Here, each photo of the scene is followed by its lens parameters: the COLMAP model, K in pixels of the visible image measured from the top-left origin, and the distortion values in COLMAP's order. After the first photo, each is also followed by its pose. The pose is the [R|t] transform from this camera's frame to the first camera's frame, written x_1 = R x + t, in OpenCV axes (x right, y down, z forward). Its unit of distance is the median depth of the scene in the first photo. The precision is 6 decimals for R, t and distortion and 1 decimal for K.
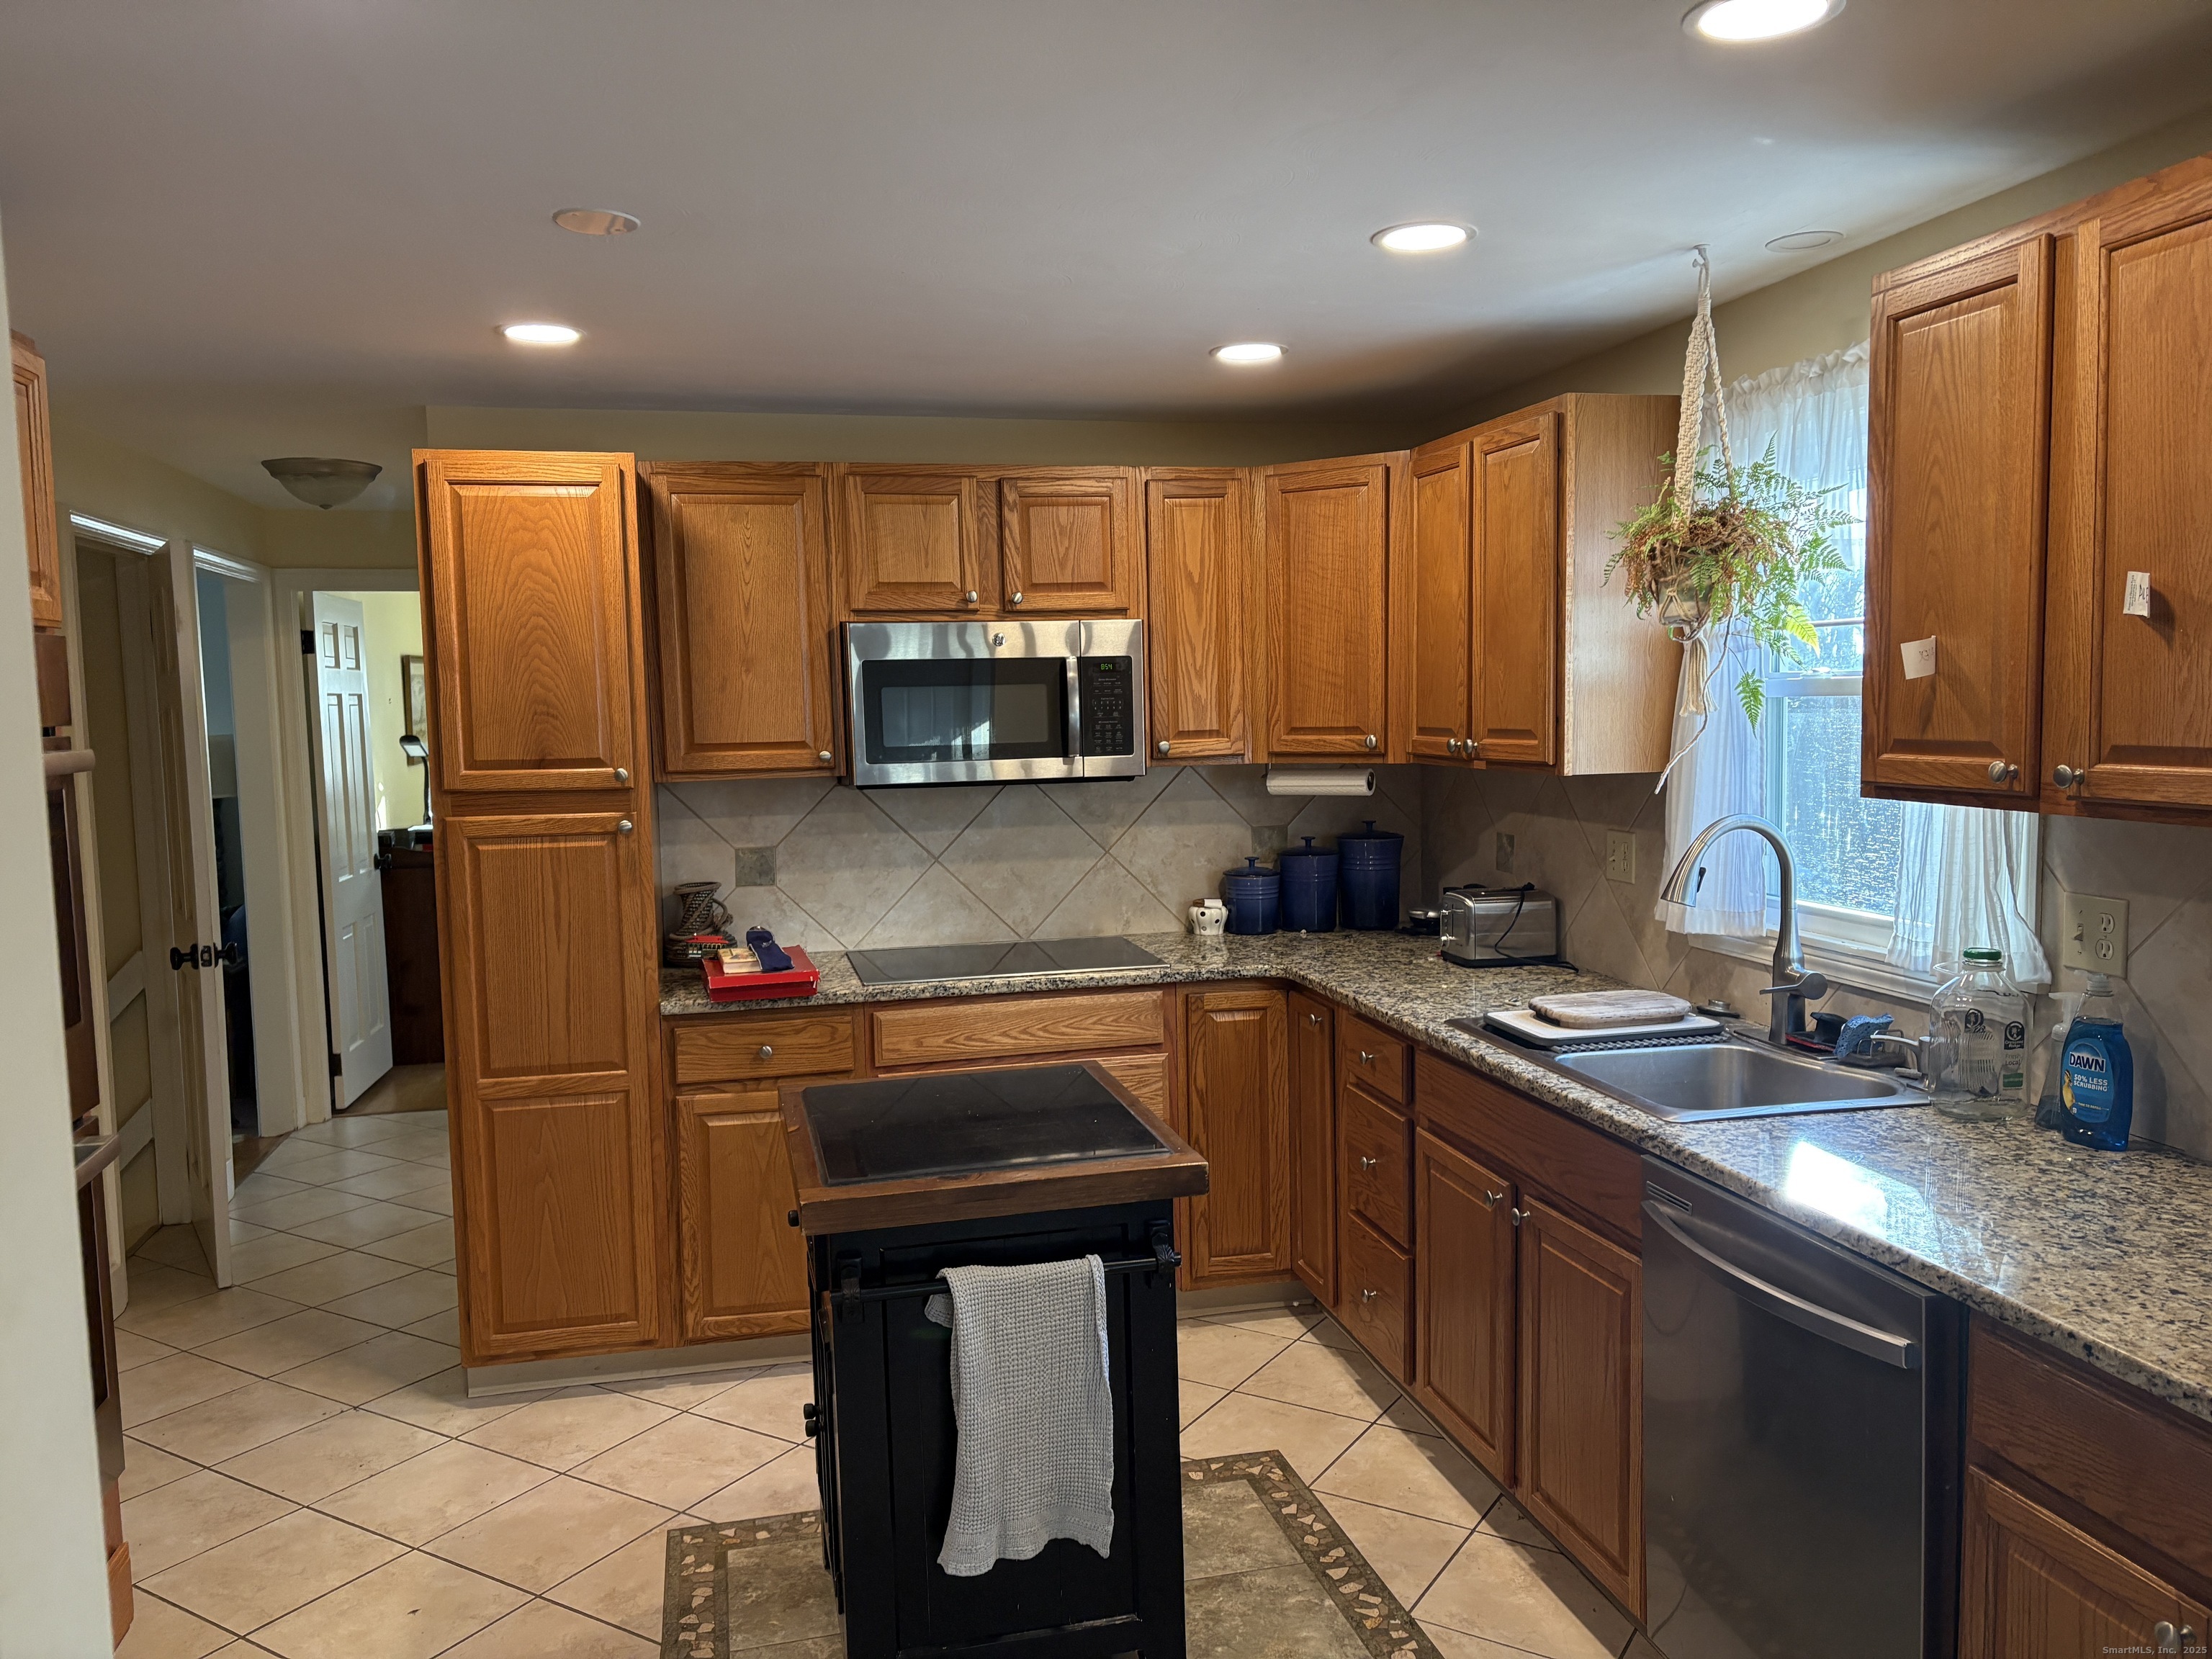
lens RADIAL K [[1675.4, 0, 1113.1], [0, 1675.4, 840.3], [0, 0, 1]] dist [0.073671, -0.093738]
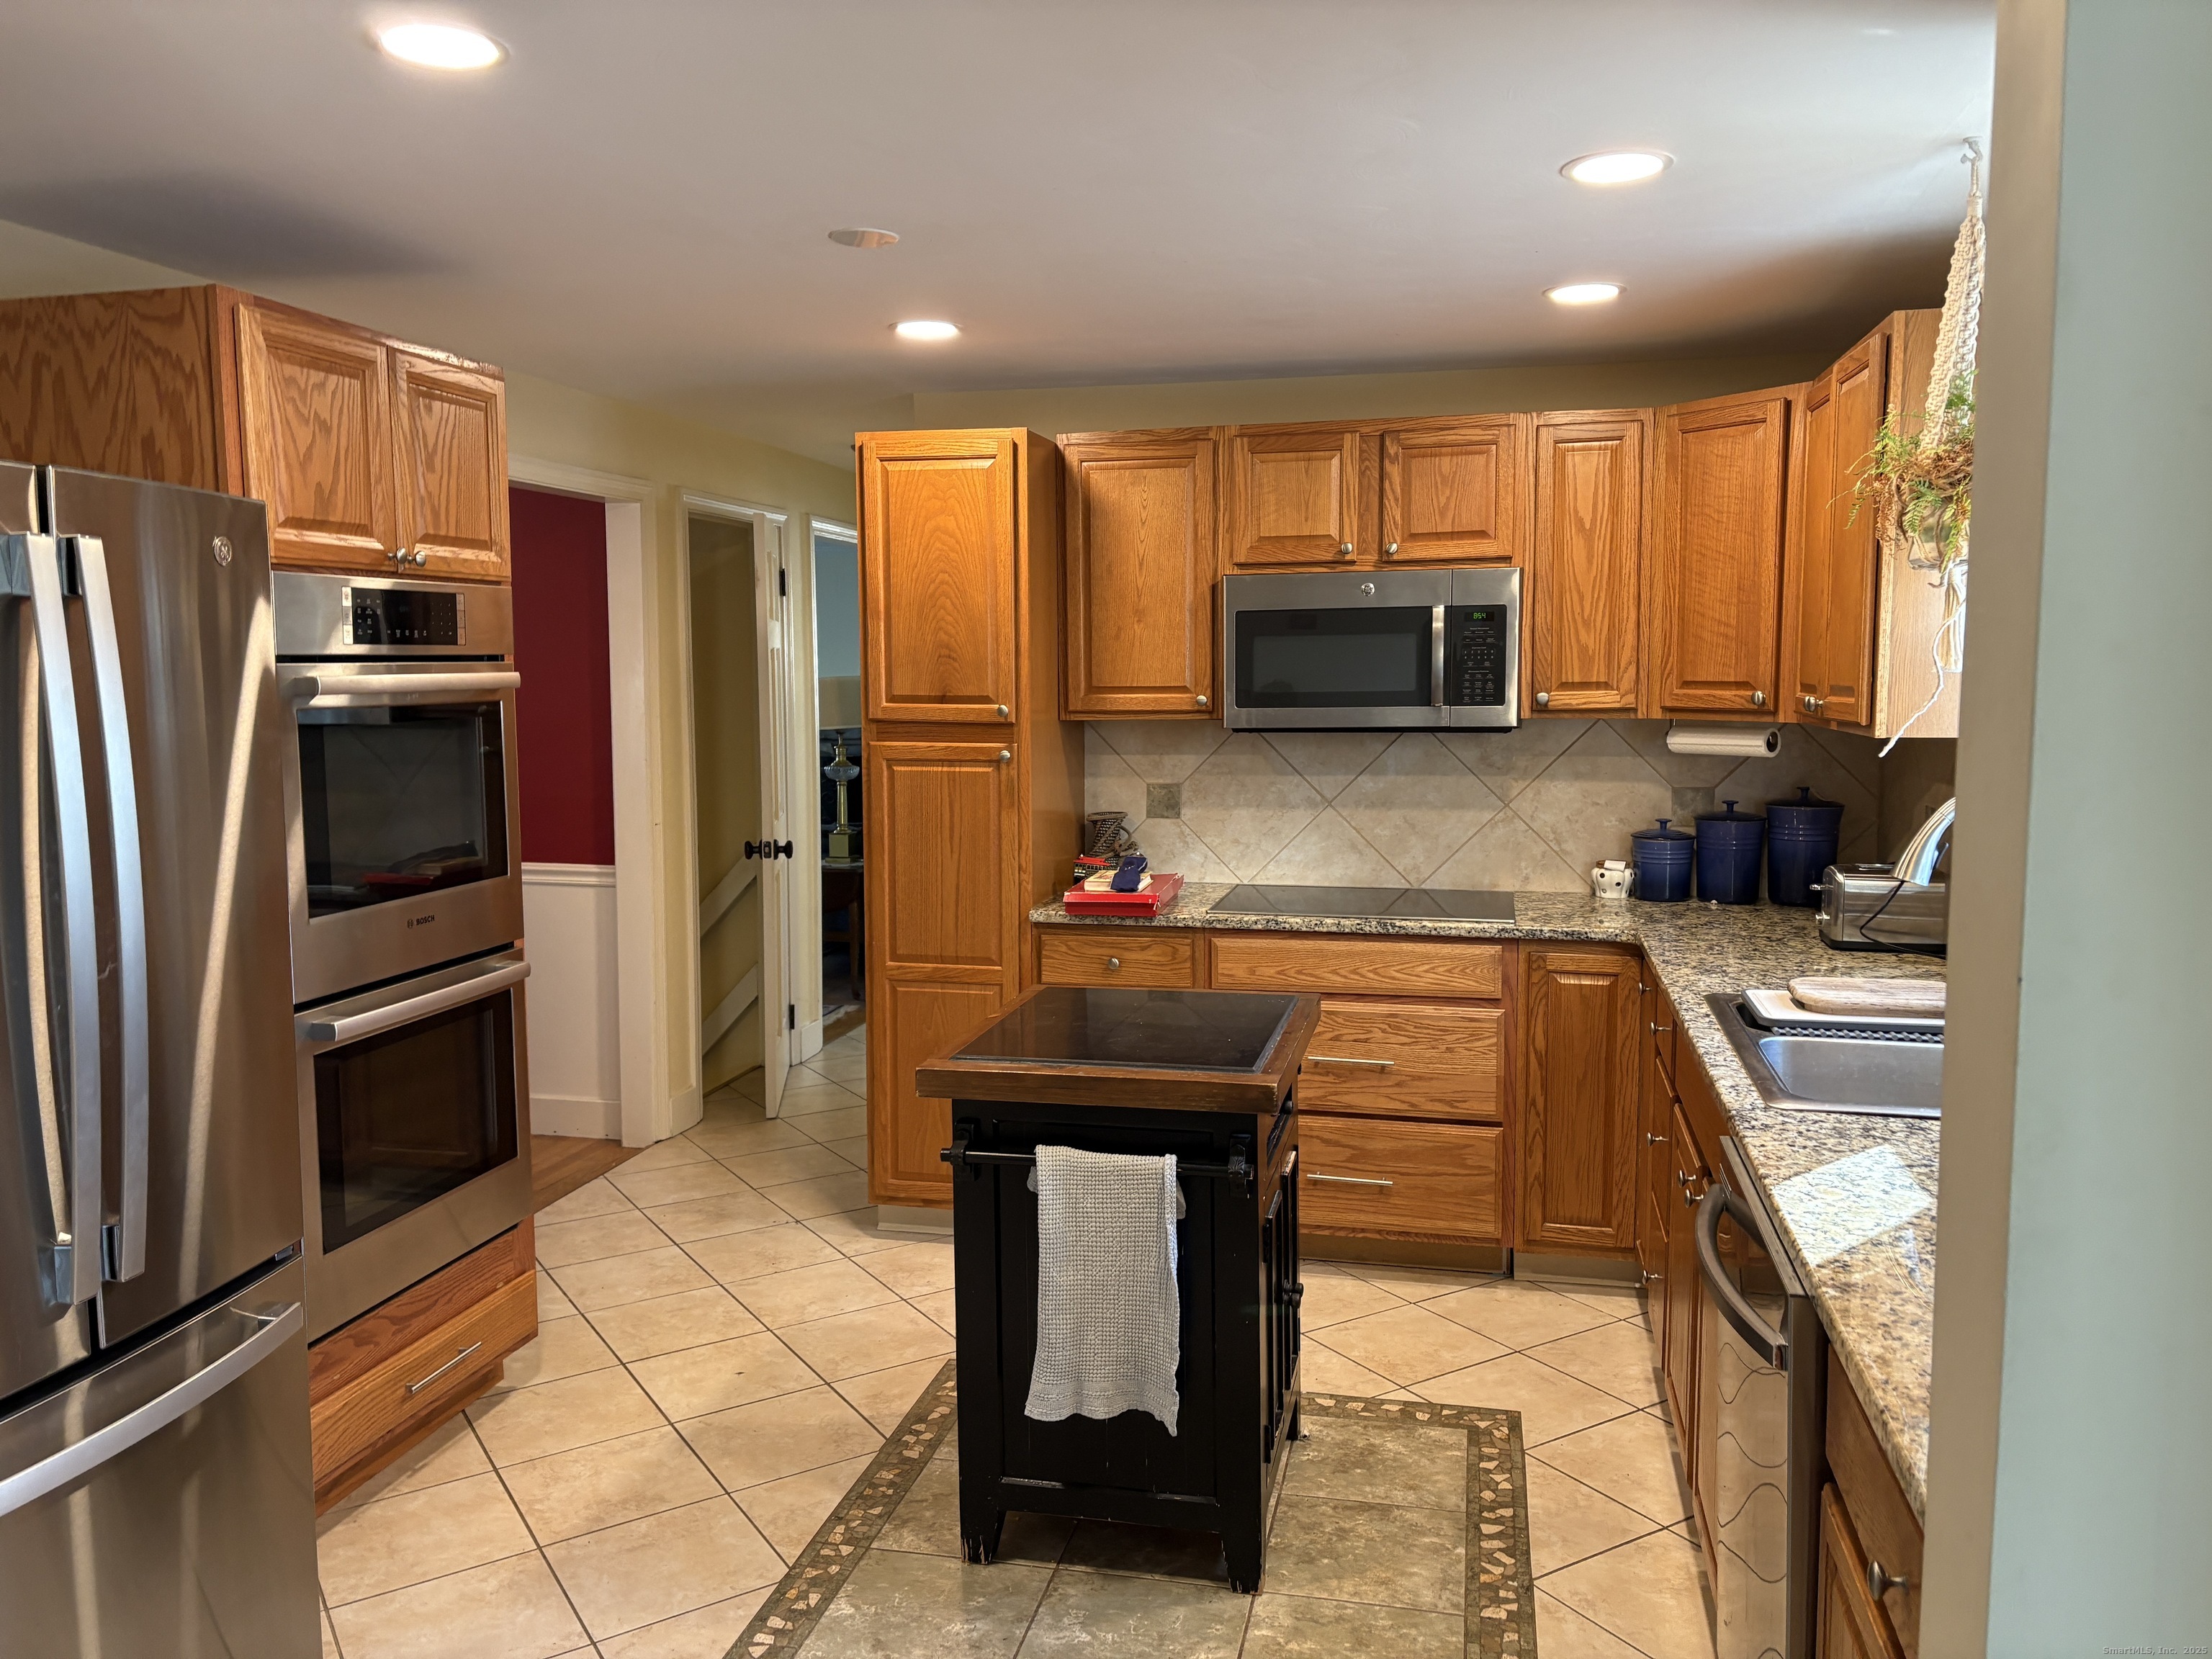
lens RADIAL K [[1675.4, 0, 1092.5], [0, 1675.4, 817.4], [0, 0, 1]] dist [0.073671, -0.093738]
pose [[0.894898, 0.056495, -0.442680, 0.261334], [-0.051485, 0.998401, 0.023337, 0.004098], [0.443290, 0.001907, 0.896376, 0.004214]]
